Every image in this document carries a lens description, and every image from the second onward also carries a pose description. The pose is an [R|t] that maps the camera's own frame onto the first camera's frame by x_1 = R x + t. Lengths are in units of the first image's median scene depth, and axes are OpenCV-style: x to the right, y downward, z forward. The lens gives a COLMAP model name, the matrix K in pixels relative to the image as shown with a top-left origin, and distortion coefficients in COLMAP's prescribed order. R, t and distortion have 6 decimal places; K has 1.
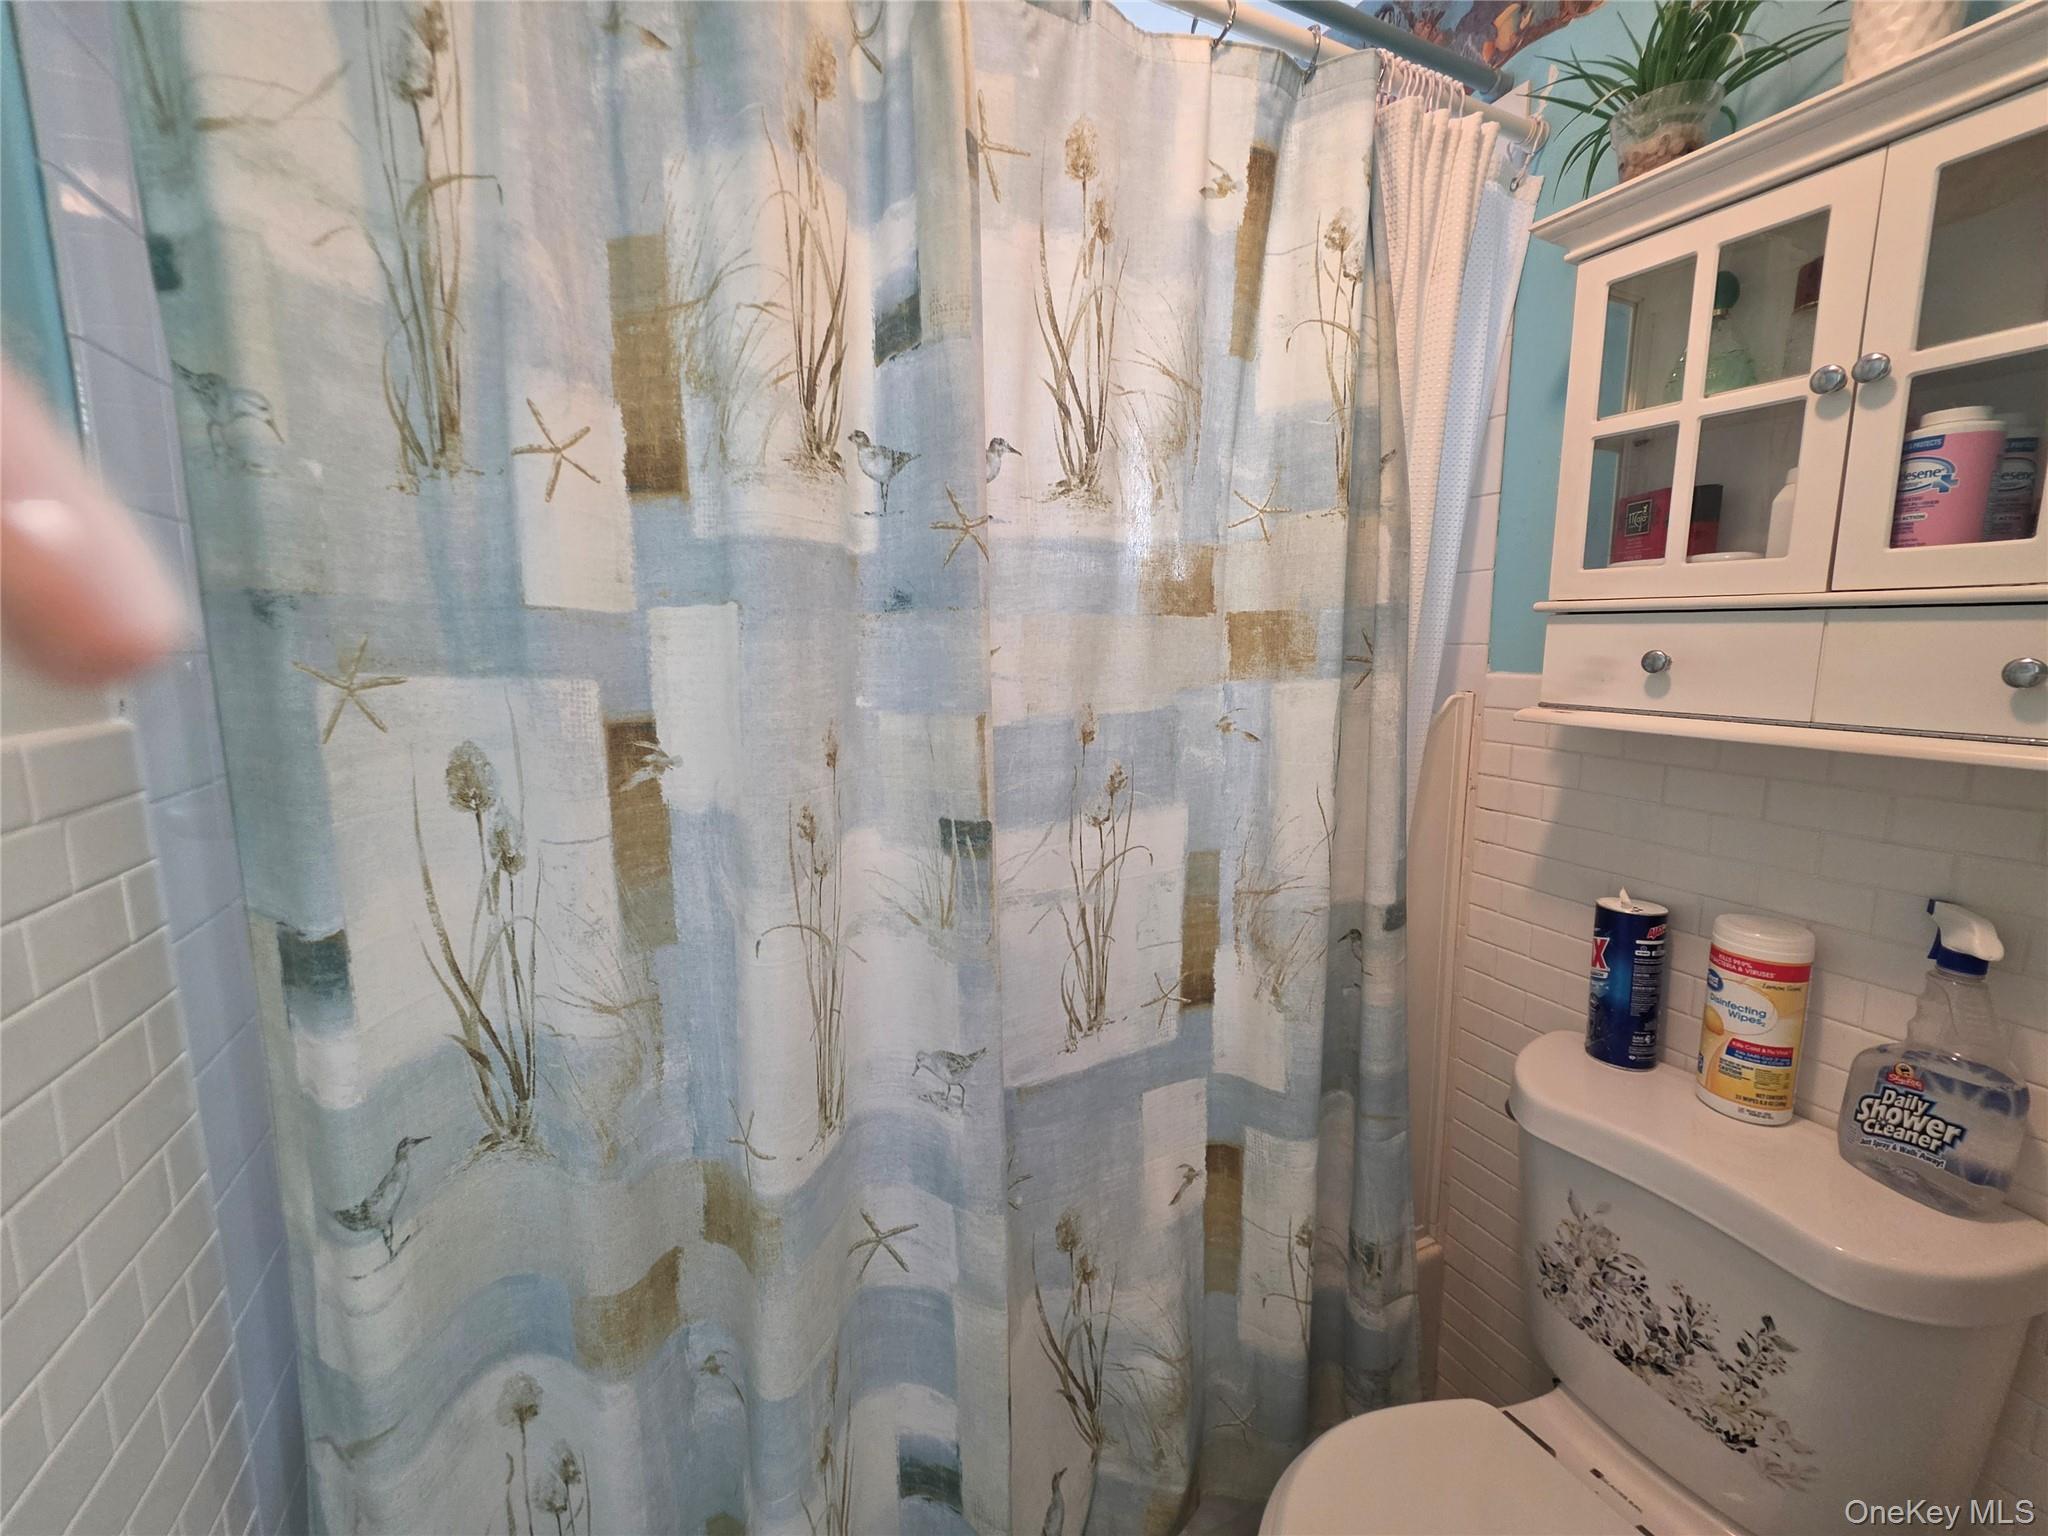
lens RADIAL K [[833.7, 0, 1022.6], [0, 833.7, 763.8], [0, 0, 1]] dist [-0.005815, 0.000607]
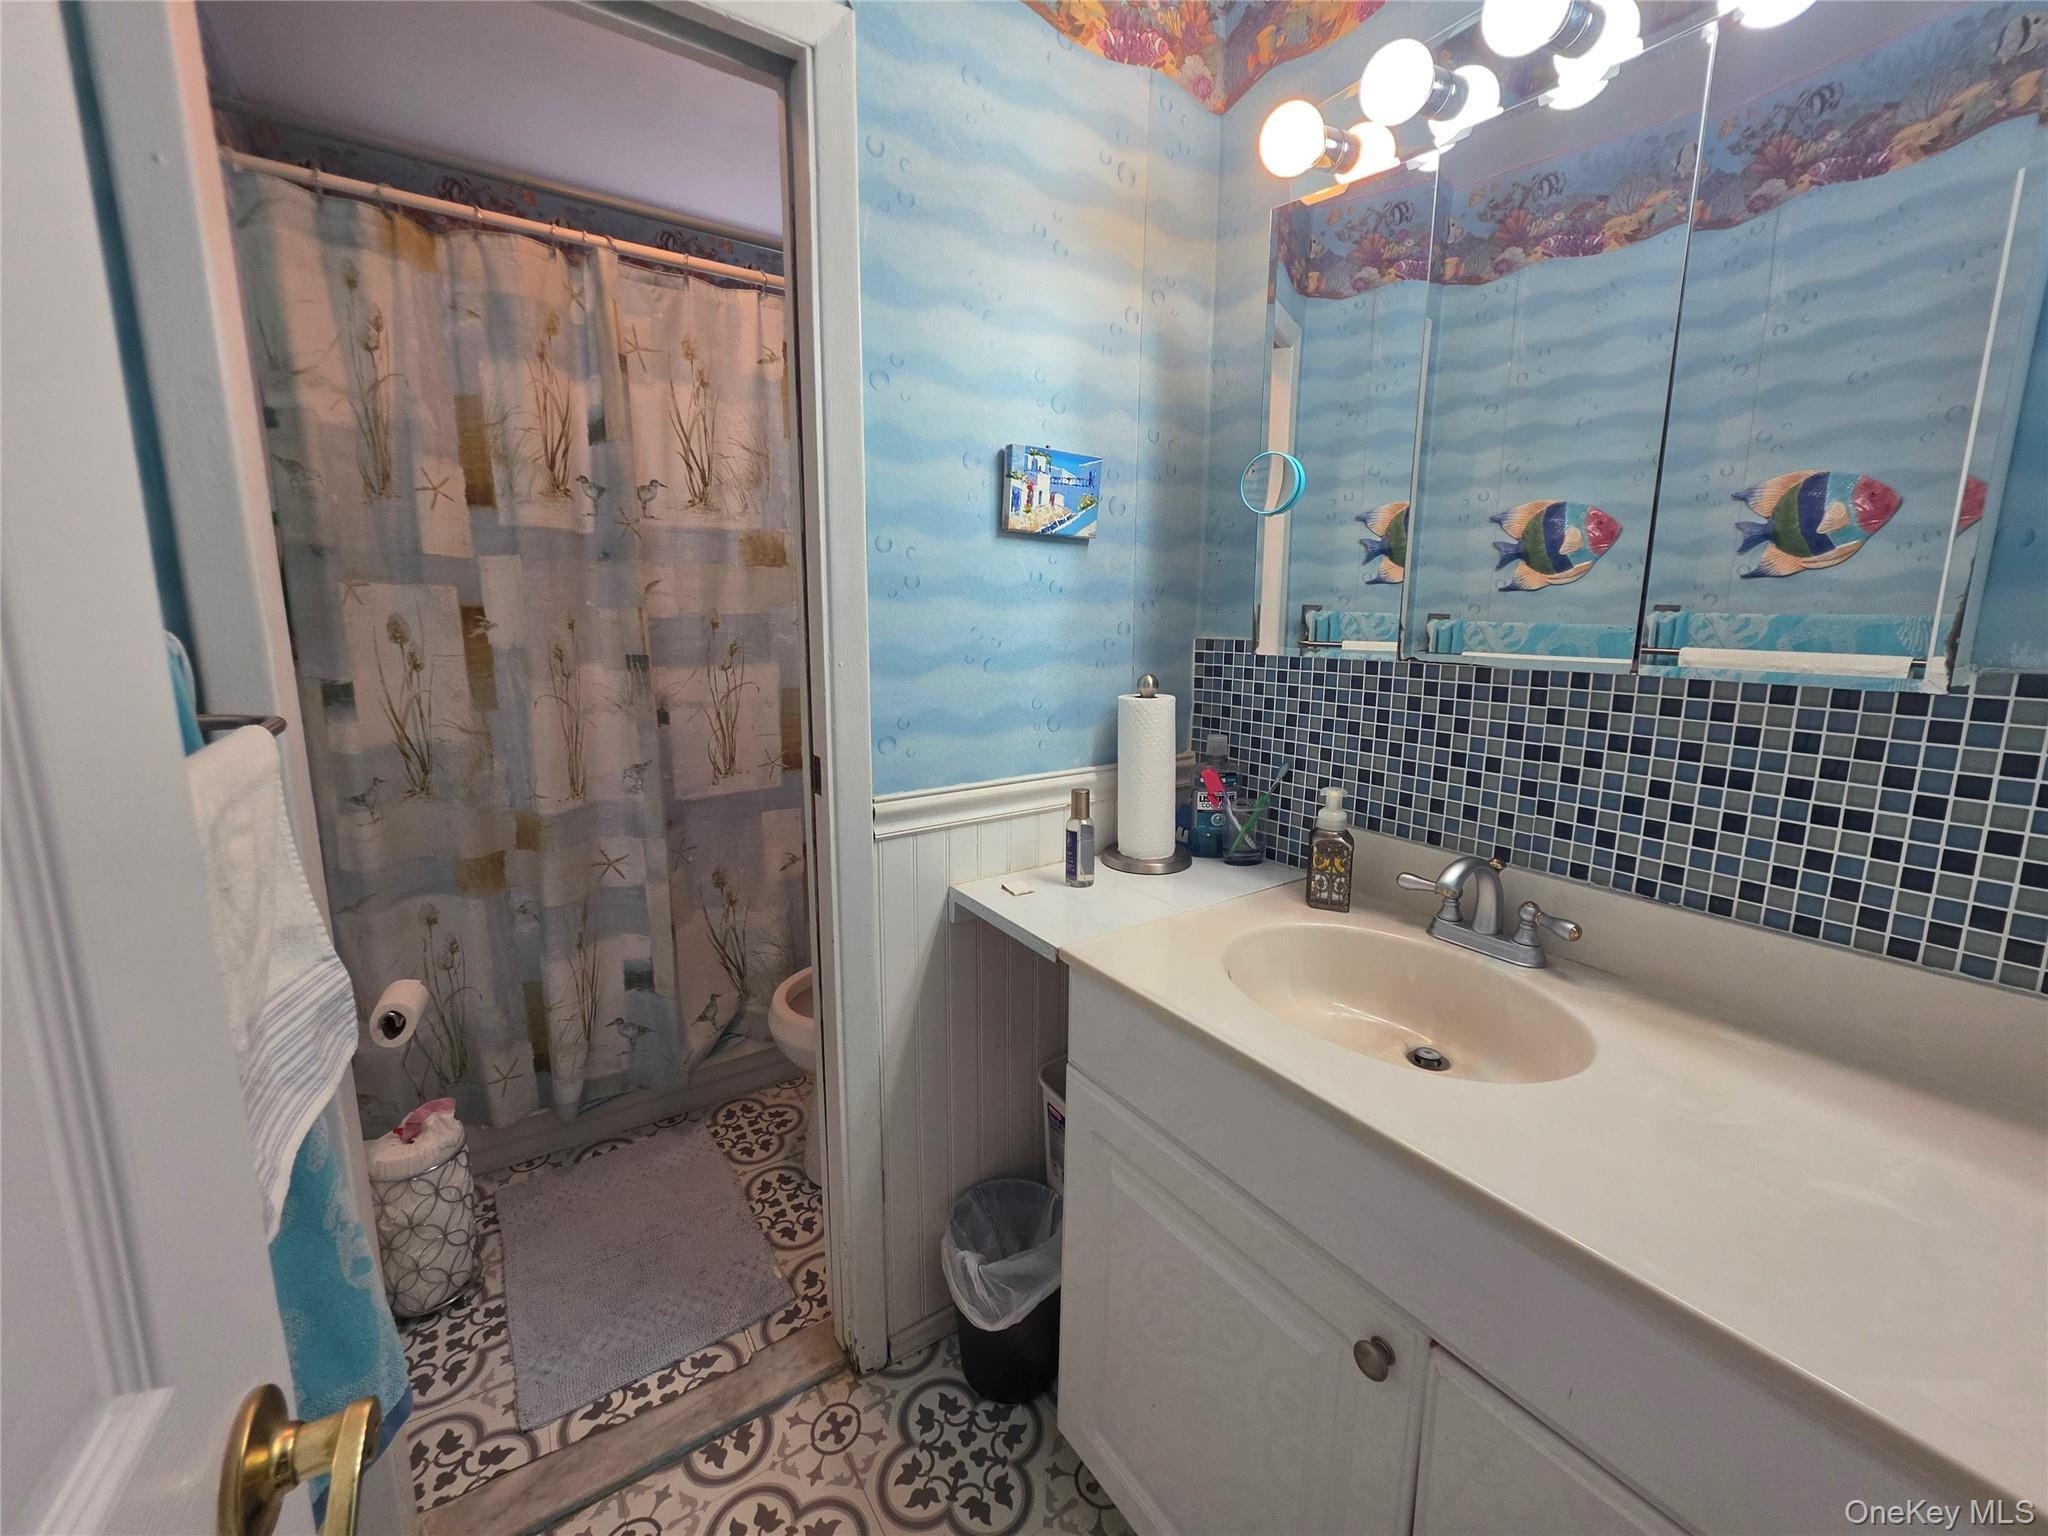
lens RADIAL K [[833.7, 0, 1028.6], [0, 833.7, 761.1], [0, 0, 1]] dist [-0.005815, 0.000607]
pose [[0.987255, -0.019640, 0.157927, 0.637920], [0.014430, 0.999315, 0.034068, 0.304148], [-0.158488, -0.031355, 0.986863, -1.439930]]
